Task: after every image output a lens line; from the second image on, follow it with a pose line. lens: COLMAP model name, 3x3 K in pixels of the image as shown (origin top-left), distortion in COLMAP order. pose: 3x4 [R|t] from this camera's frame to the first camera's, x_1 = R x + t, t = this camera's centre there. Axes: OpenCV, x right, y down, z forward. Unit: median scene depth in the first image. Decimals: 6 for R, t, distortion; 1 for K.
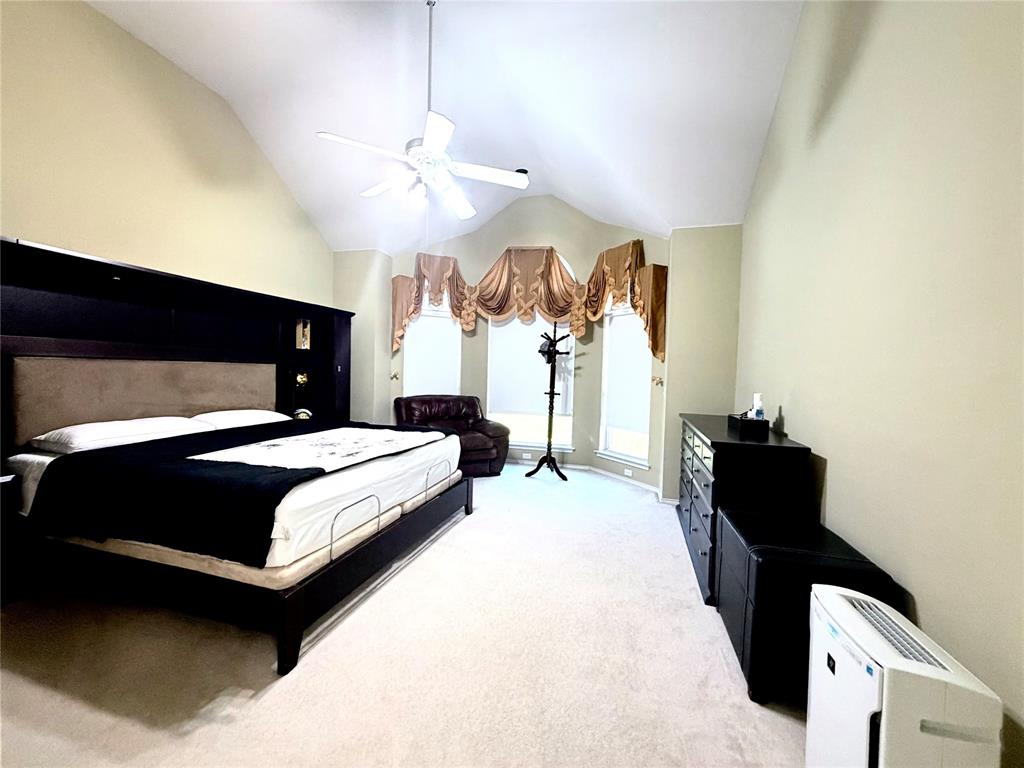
lens RADIAL K [[408.6, 0, 512.9], [0, 408.6, 381.2], [0, 0, 1]] dist [-0.002267, 0.000002]
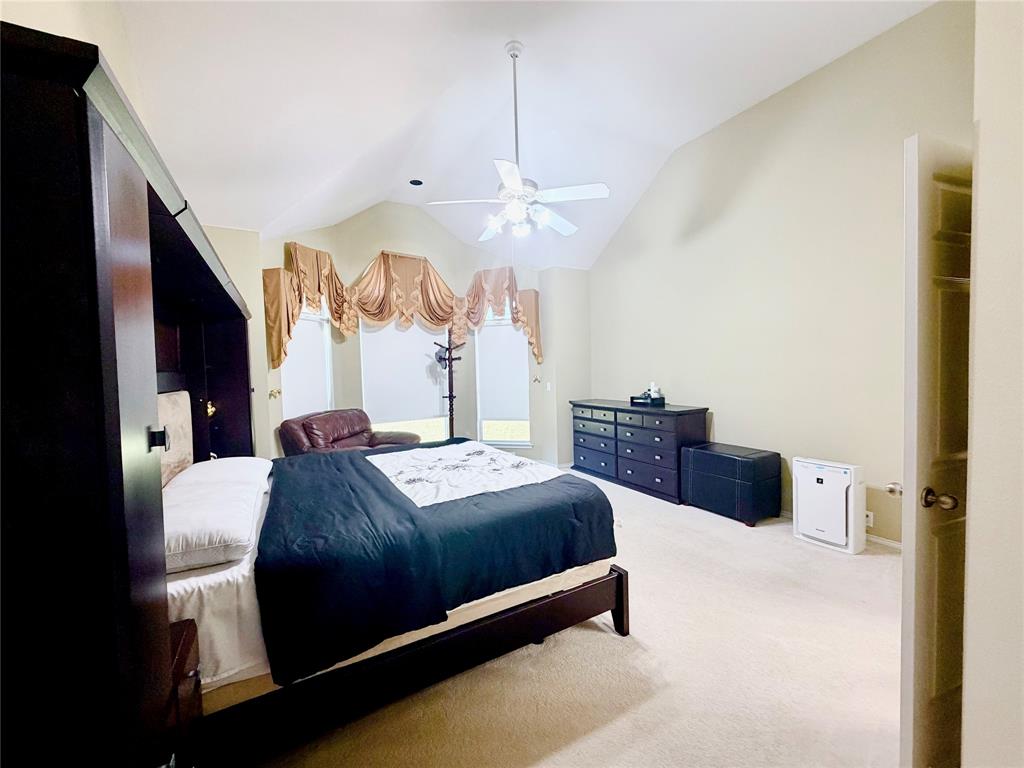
lens RADIAL K [[408.6, 0, 512.9], [0, 408.6, 381.2], [0, 0, 1]] dist [-0.002267, 0.000002]
pose [[0.717945, -0.058016, 0.693678, -0.488227], [0.069389, 0.997522, 0.011612, -0.011026], [-0.692633, 0.039797, 0.720192, 0.105802]]
